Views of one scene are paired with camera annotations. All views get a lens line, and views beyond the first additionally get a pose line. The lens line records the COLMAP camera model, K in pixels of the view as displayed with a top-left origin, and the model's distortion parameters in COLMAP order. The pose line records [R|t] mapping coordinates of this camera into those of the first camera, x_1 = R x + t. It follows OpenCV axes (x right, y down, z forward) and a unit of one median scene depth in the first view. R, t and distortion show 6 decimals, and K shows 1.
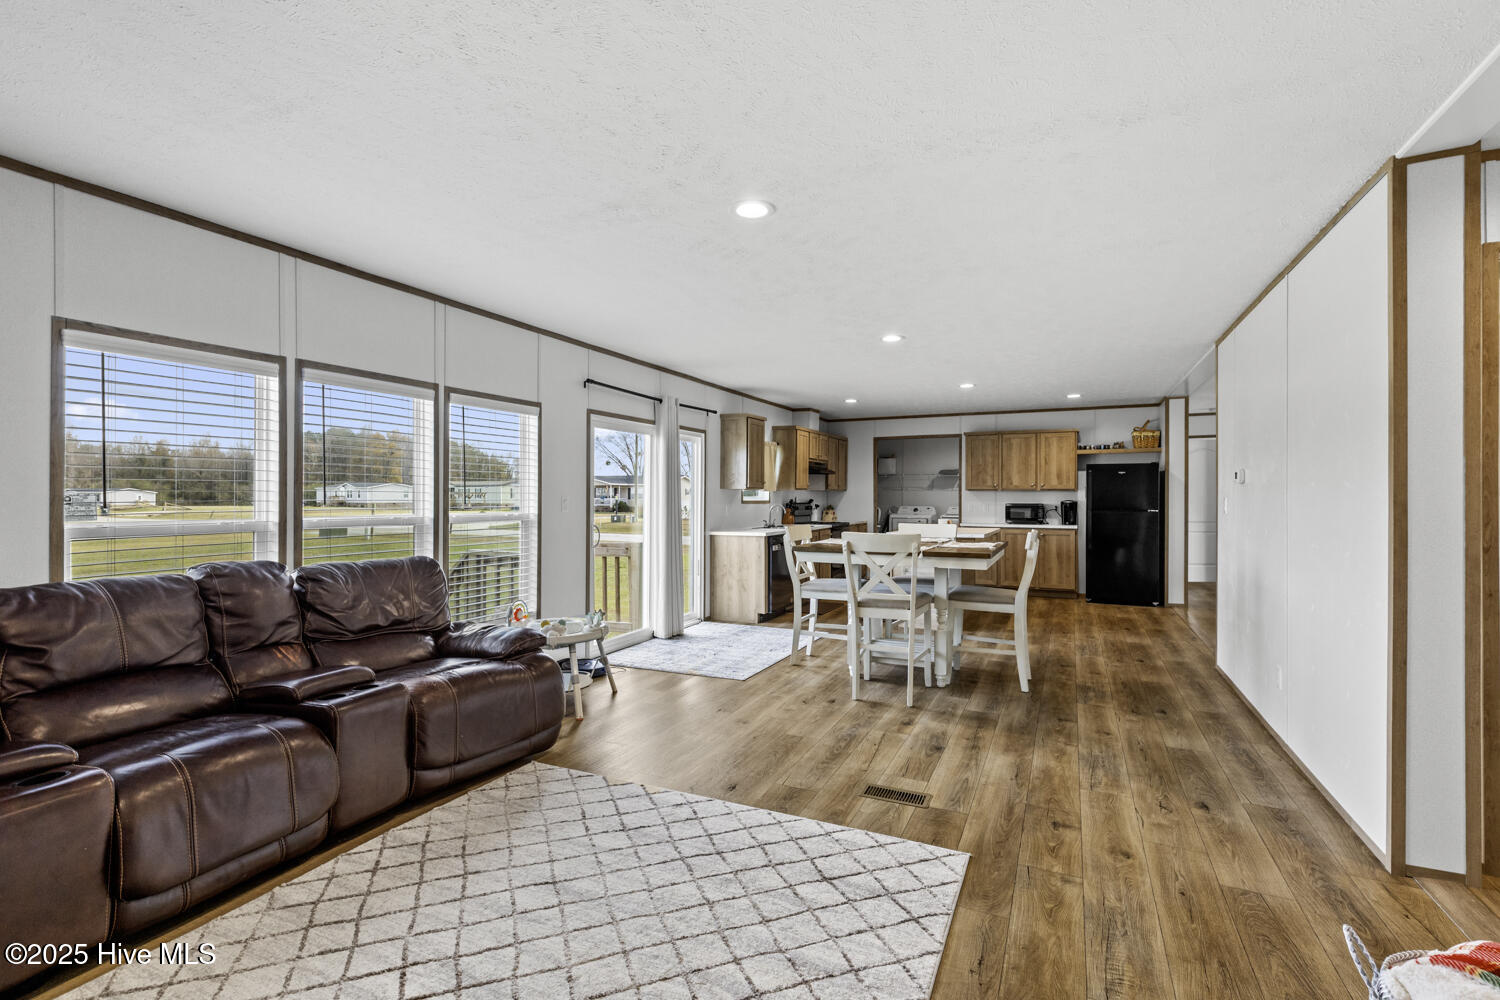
lens RADIAL K [[682.6, 0, 756.6], [0, 682.6, 495.8], [0, 0, 1]] dist [0.003528, 0.000362]
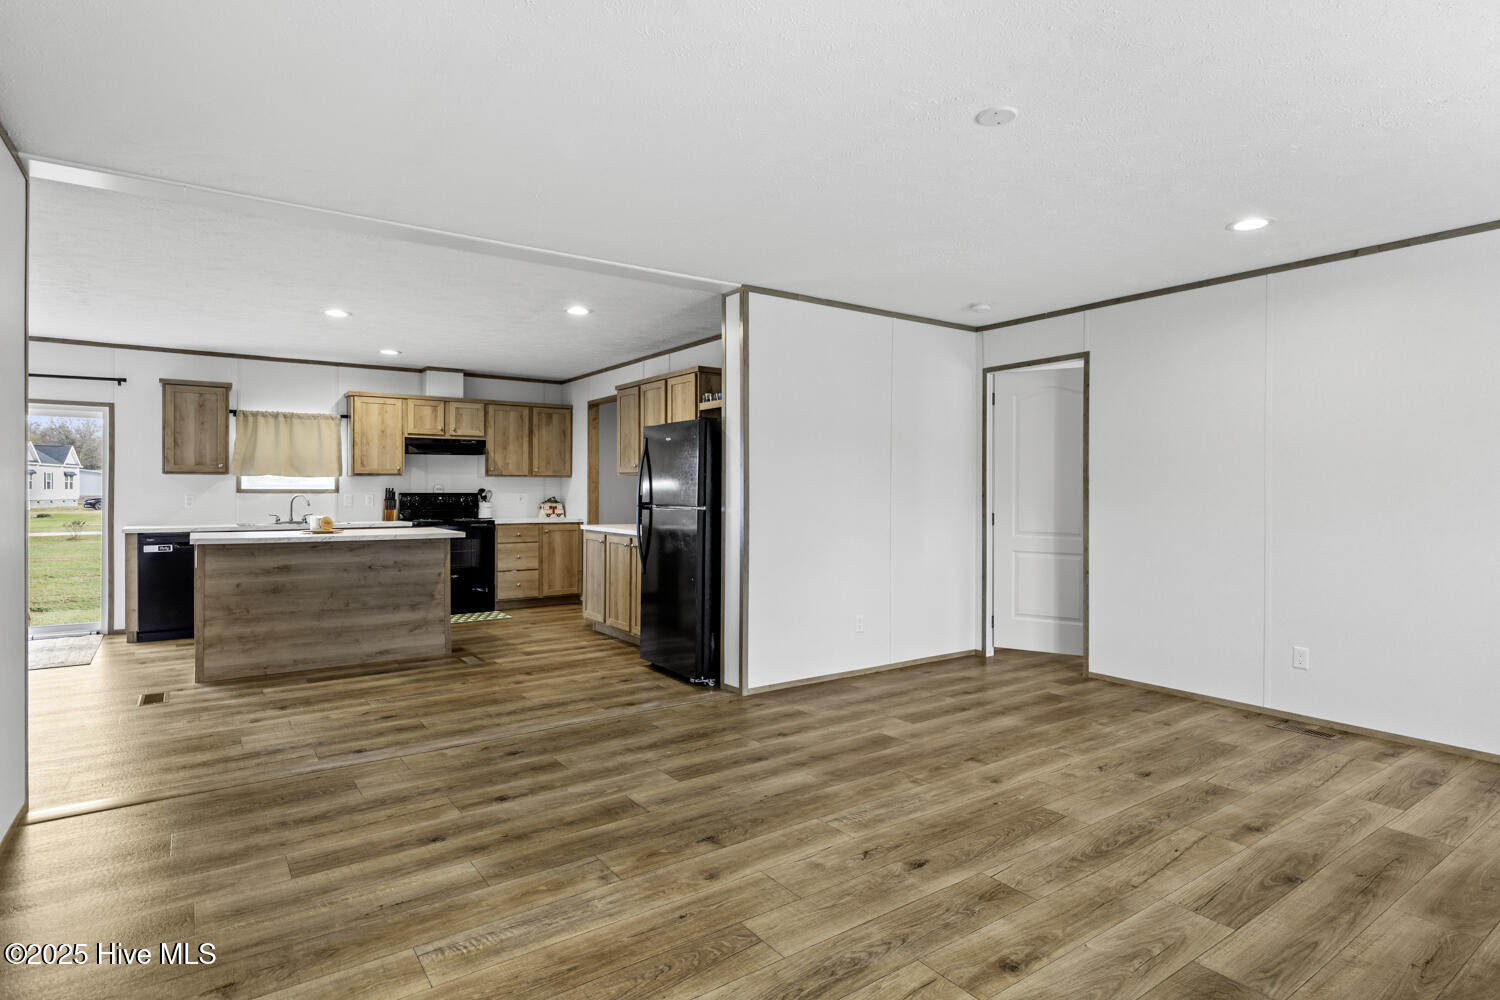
lens RADIAL K [[779.6, 0, 750.6], [0, 779.6, 492.8], [0, 0, 1]] dist [0.012638, -0.000653]
pose [[0.866022, 0.003359, -0.499995, 0.822096], [-0.000532, 0.999983, 0.005797, 0.005207], [0.500006, -0.004755, 0.866009, 0.433547]]
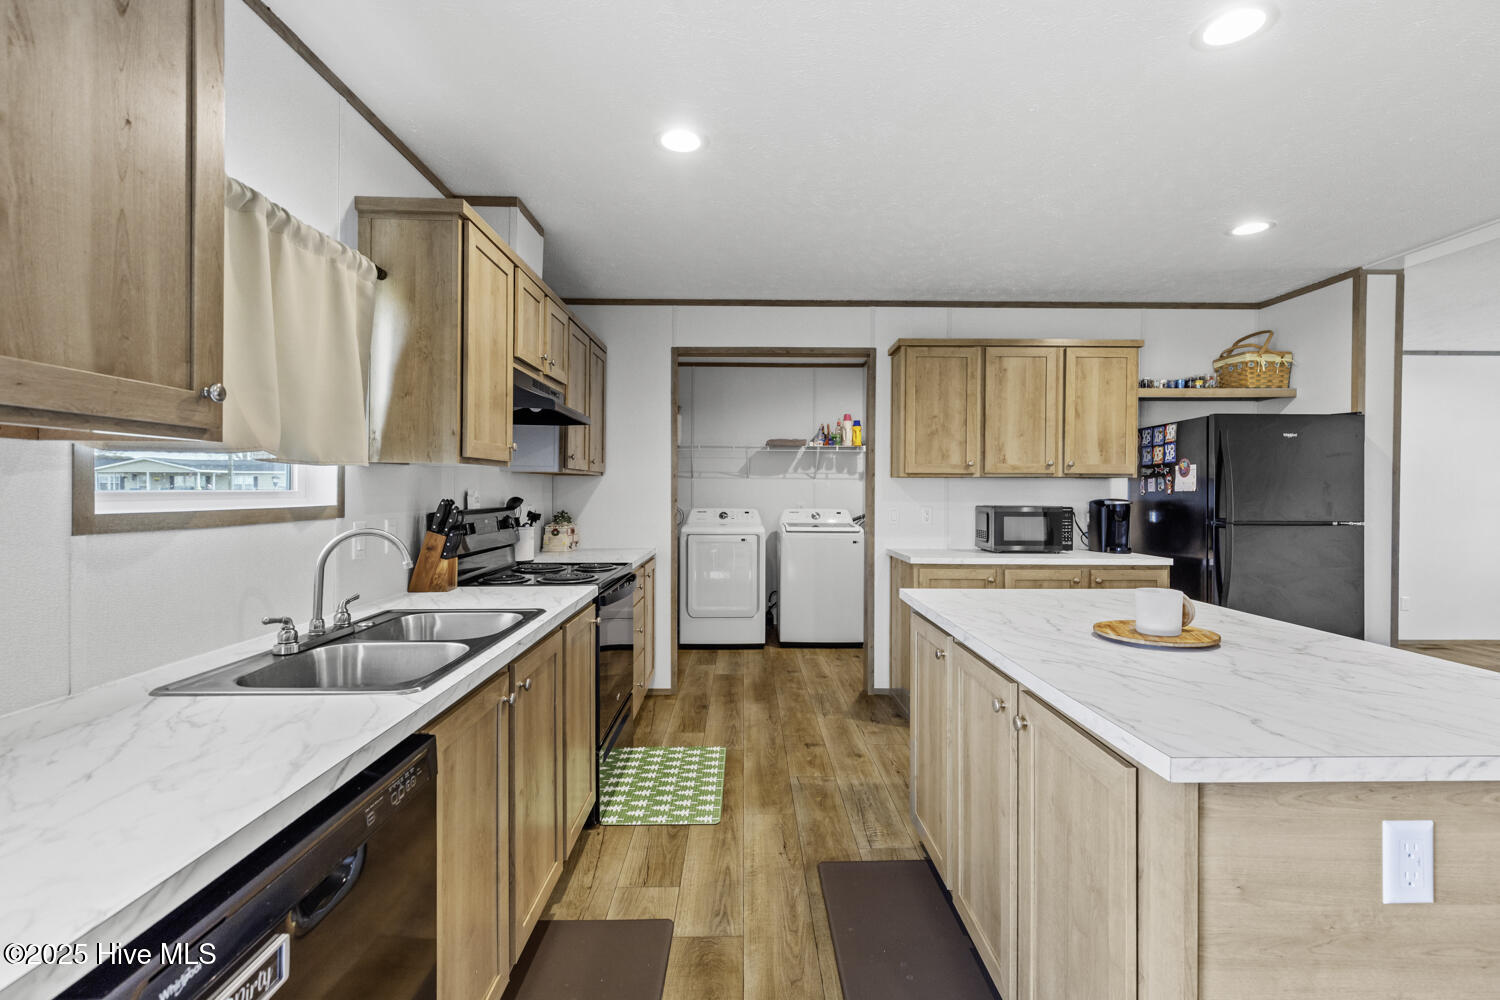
lens RADIAL K [[682.6, 0, 756.6], [0, 682.6, 495.8], [0, 0, 1]] dist [0.003528, 0.000362]
pose [[0.900720, -0.001588, 0.434398, 0.042563], [-0.003261, 0.999940, 0.010418, 0.000503], [-0.434389, -0.010800, 0.900661, 0.680335]]
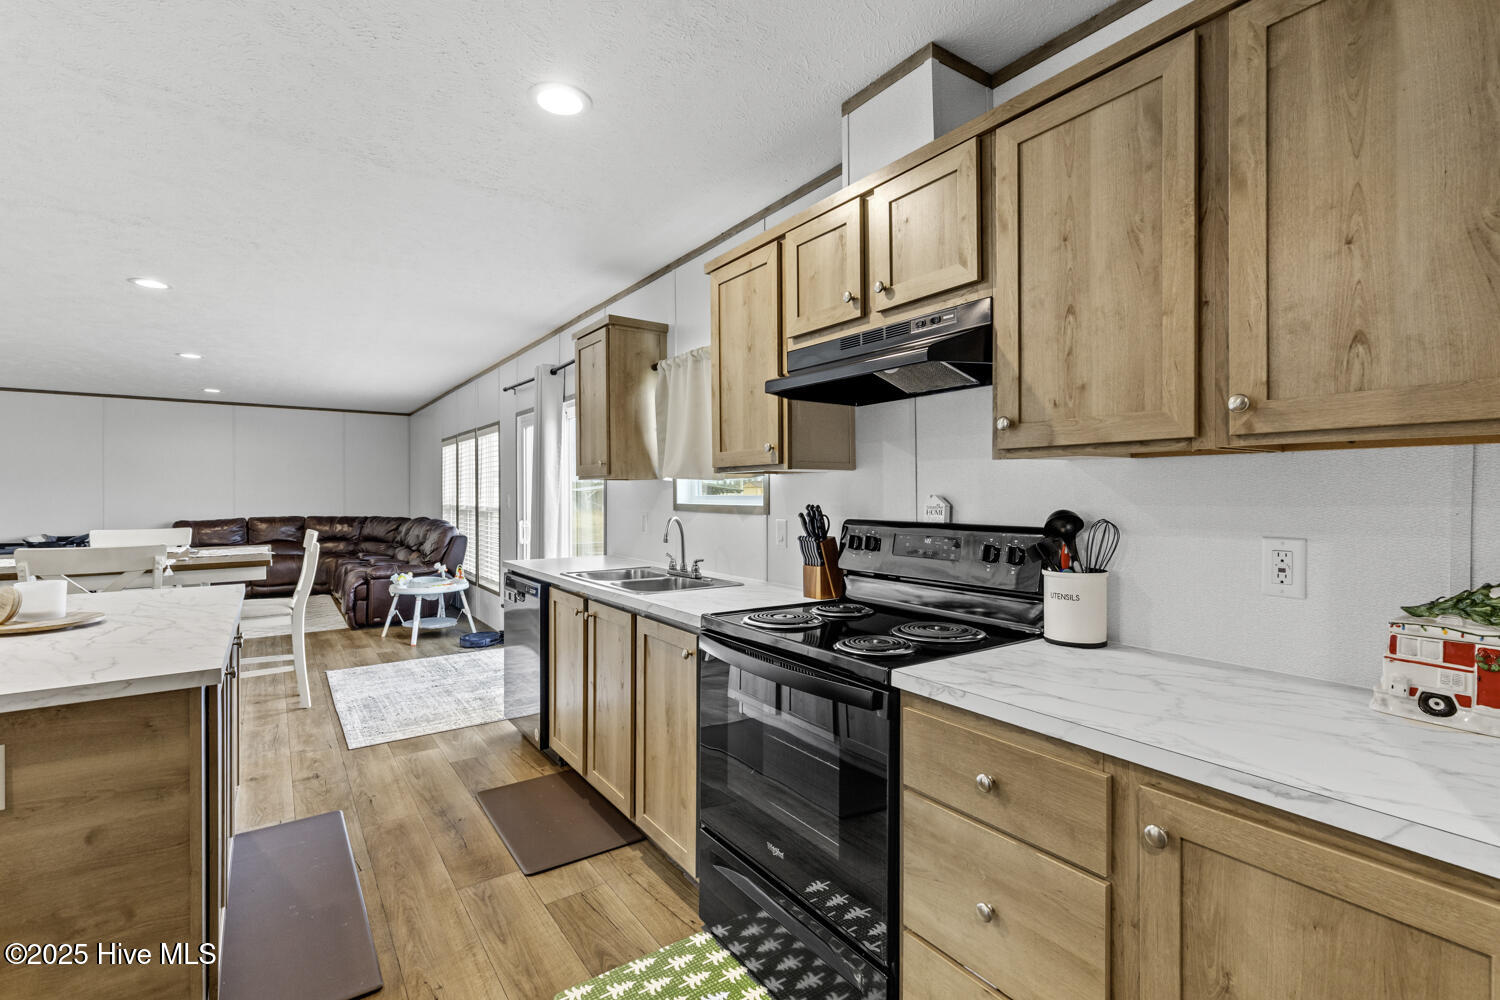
lens RADIAL K [[682.6, 0, 756.6], [0, 682.6, 495.8], [0, 0, 1]] dist [0.003528, 0.000362]
pose [[-0.500532, 0.000349, -0.865718, 0.291904], [0.003160, 0.999994, -0.001424, 0.001915], [0.865712, -0.003448, -0.500530, 1.093457]]
